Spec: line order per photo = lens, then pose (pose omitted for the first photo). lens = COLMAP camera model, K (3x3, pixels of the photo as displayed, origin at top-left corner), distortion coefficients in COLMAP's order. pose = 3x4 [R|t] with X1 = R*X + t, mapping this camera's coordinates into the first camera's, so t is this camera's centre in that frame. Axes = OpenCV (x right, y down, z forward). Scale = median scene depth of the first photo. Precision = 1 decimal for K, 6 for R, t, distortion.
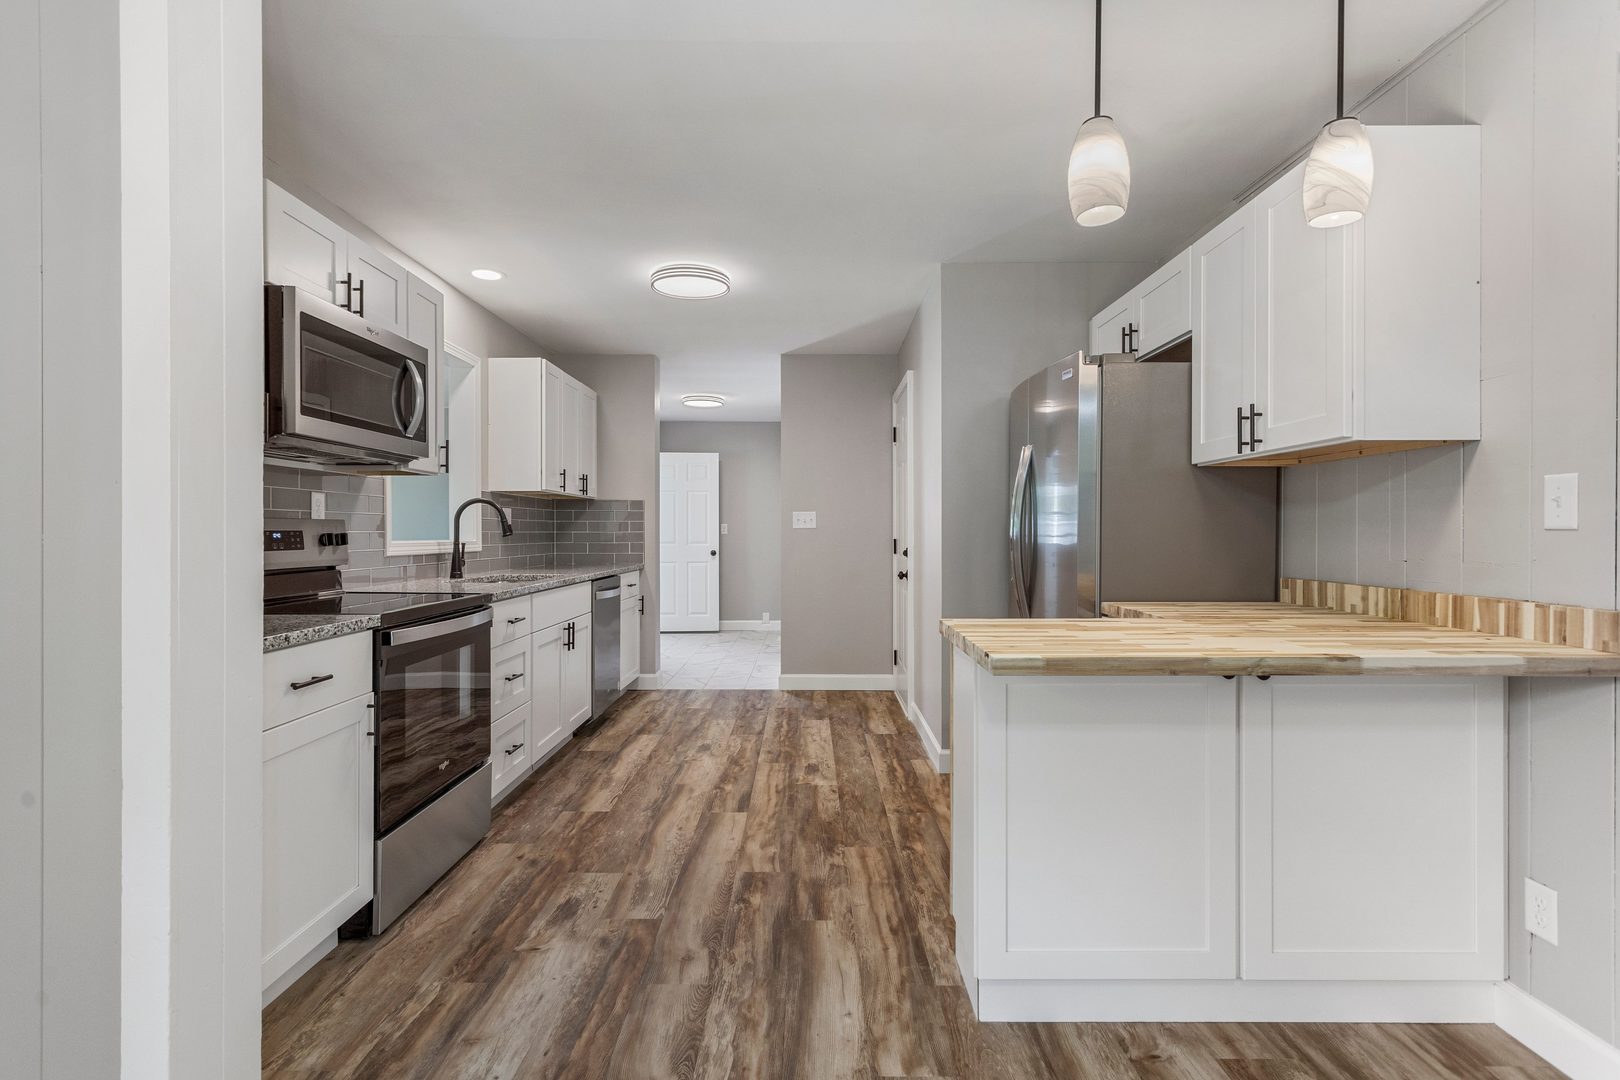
lens RADIAL K [[776.8, 0, 806.7], [0, 776.8, 530.6], [0, 0, 1]] dist [0.000263, 0.002010]
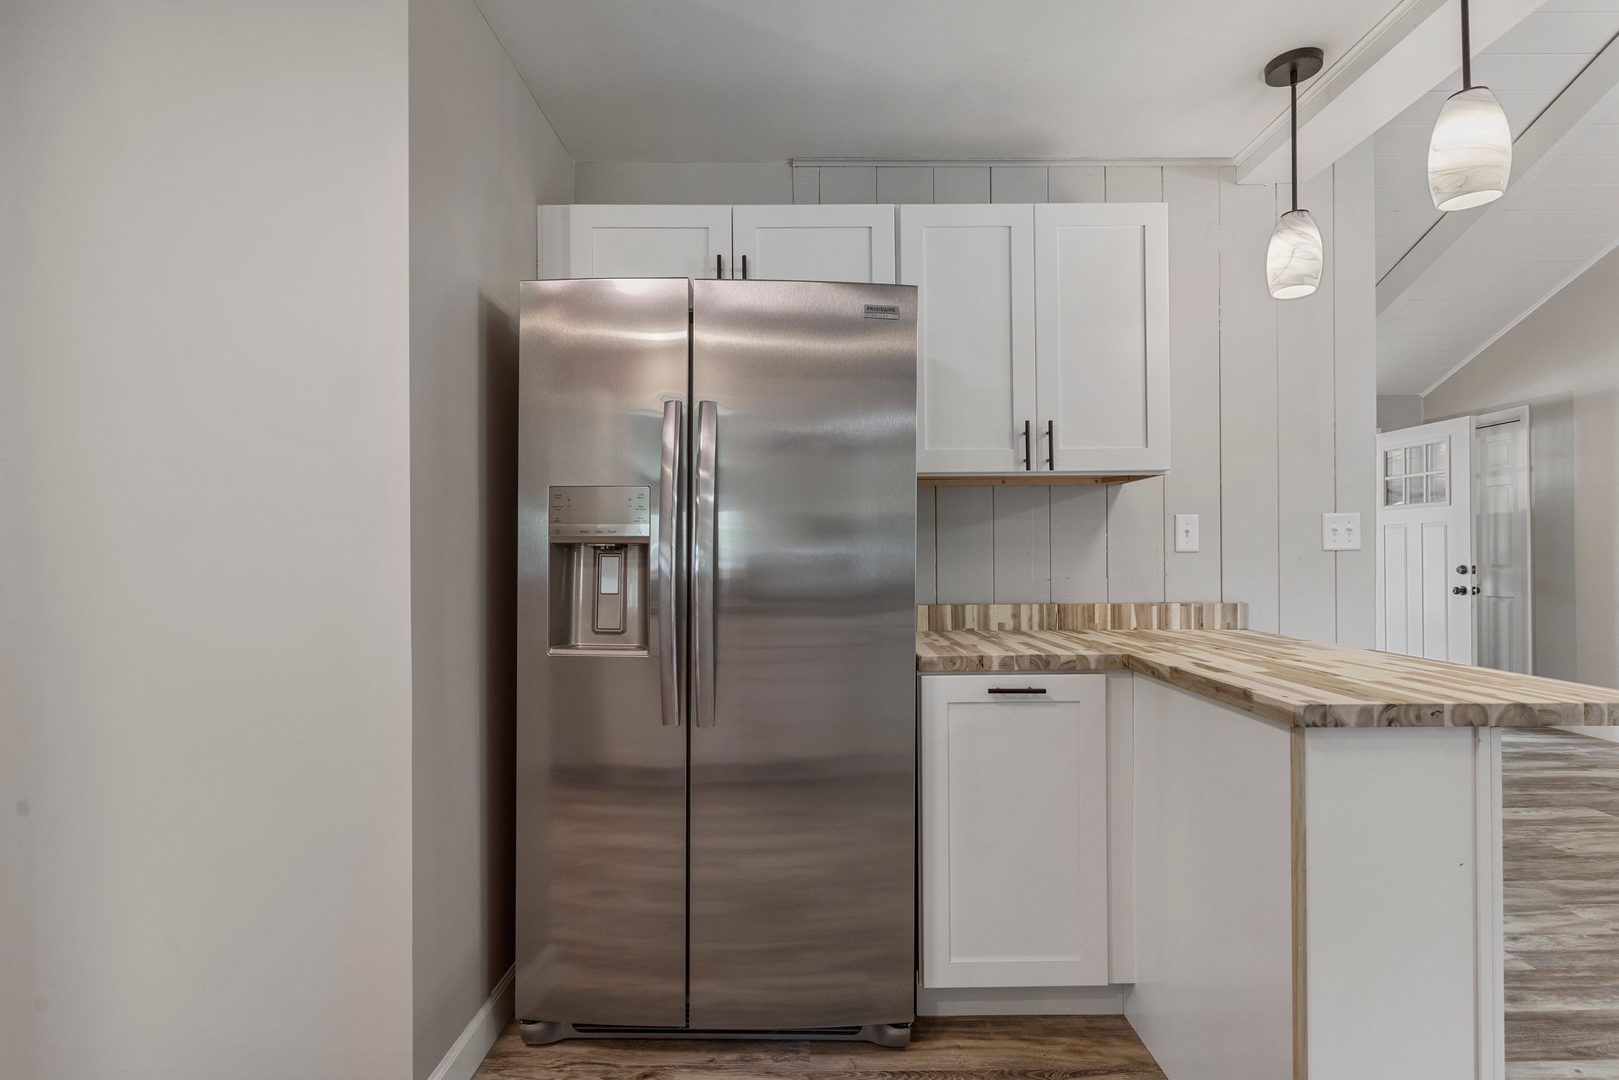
lens RADIAL K [[789.4, 0, 804.2], [0, 789.4, 552.9], [0, 0, 1]] dist [0.003551, 0.001126]
pose [[-0.003929, 0.005266, 0.999978, -0.310993], [0.006930, 0.999962, -0.005239, 0.002202], [-0.999968, 0.006909, -0.003965, 1.028795]]
